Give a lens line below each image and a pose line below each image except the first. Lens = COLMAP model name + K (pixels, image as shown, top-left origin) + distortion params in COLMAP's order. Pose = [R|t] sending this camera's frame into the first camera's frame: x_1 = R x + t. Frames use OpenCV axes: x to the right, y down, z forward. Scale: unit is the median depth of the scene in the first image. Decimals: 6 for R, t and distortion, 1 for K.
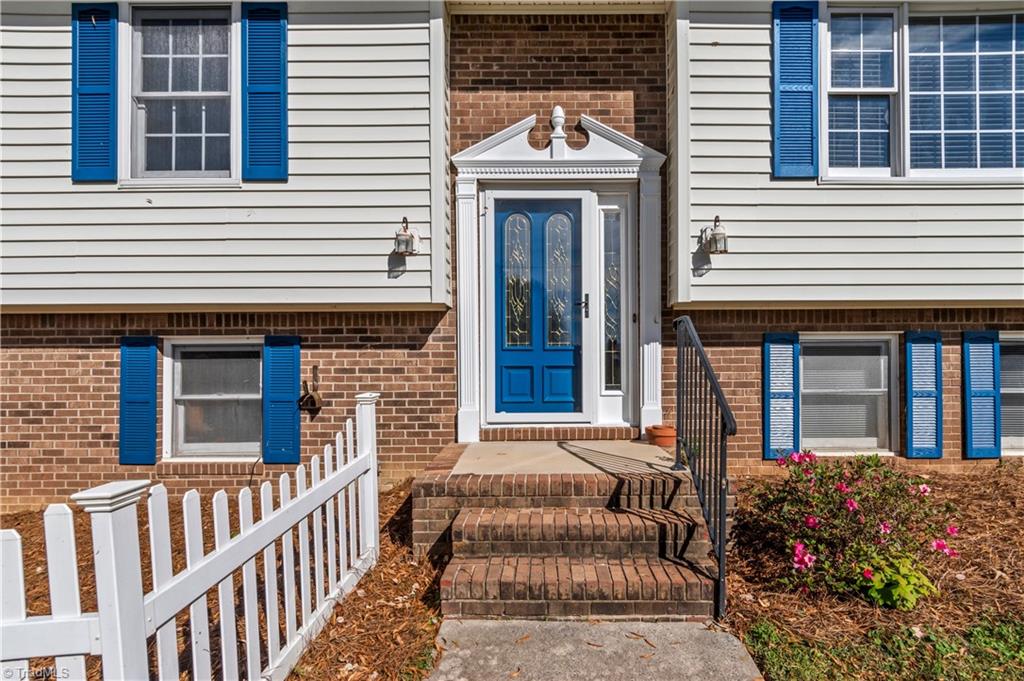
lens RADIAL K [[550.4, 0, 527.7], [0, 550.4, 342.5], [0, 0, 1]] dist [-0.004166, -0.003798]
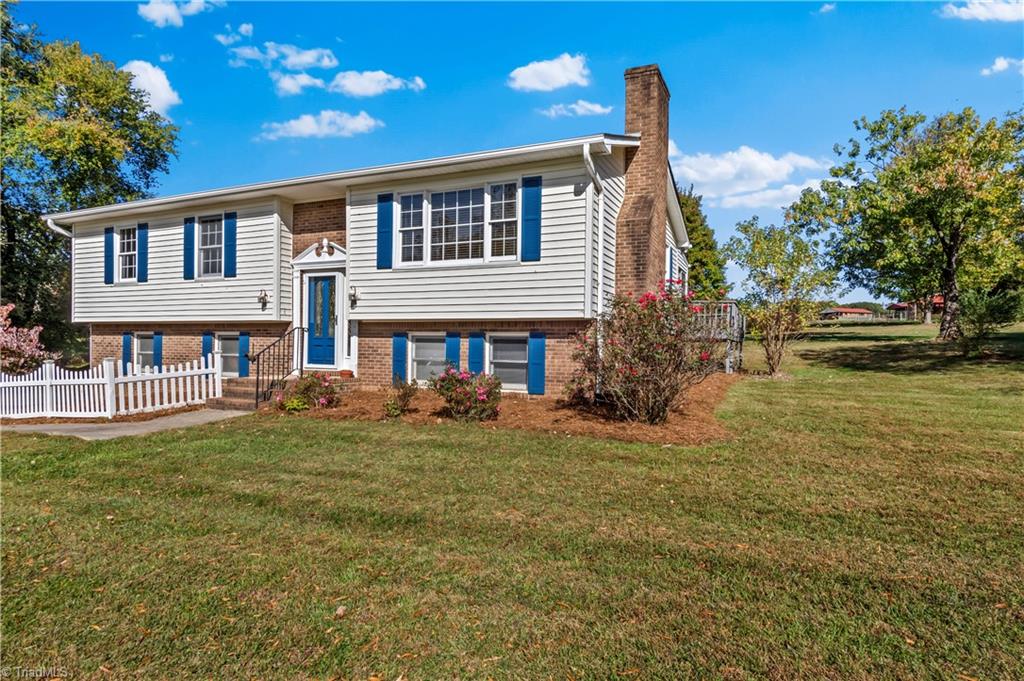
lens RADIAL K [[550.4, 0, 530.5], [0, 550.4, 341.1], [0, 0, 1]] dist [-0.004166, -0.003798]
pose [[0.918723, 0.013119, -0.394685, 1.949009], [-0.007623, 0.999851, 0.015489, -0.020116], [0.394829, -0.011221, 0.918686, -0.930400]]
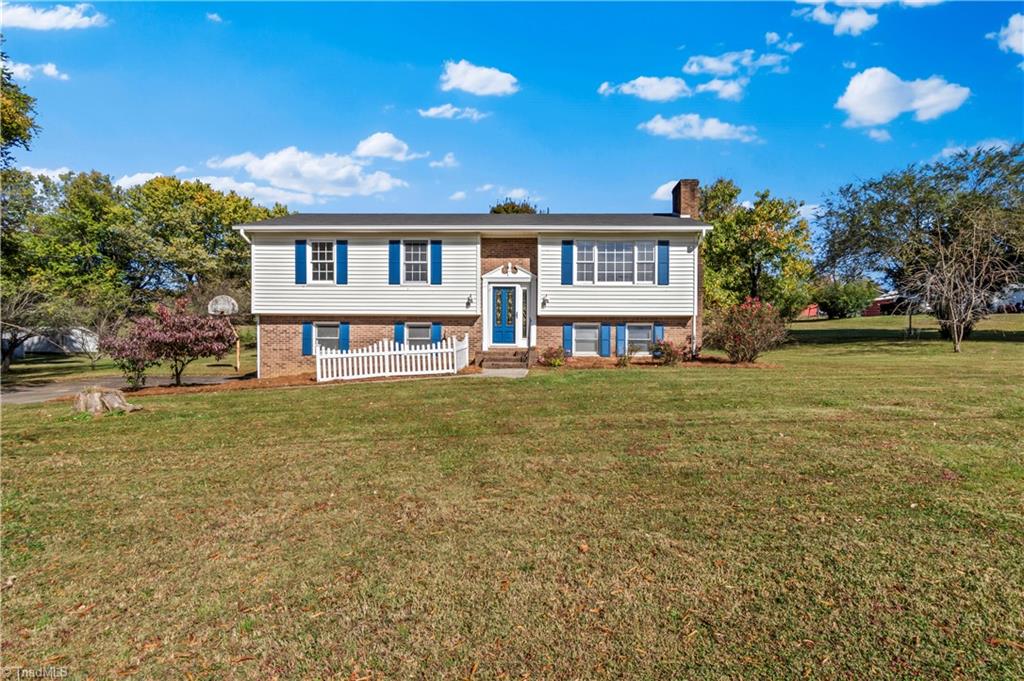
lens RADIAL K [[550.4, 0, 515.3], [0, 550.4, 339.3], [0, 0, 1]] dist [-0.004166, -0.003798]
pose [[0.999437, 0.010235, -0.031965, 0.231417], [-0.009966, 0.999914, 0.008576, 0.070184], [0.032050, -0.008252, 0.999452, -2.923253]]
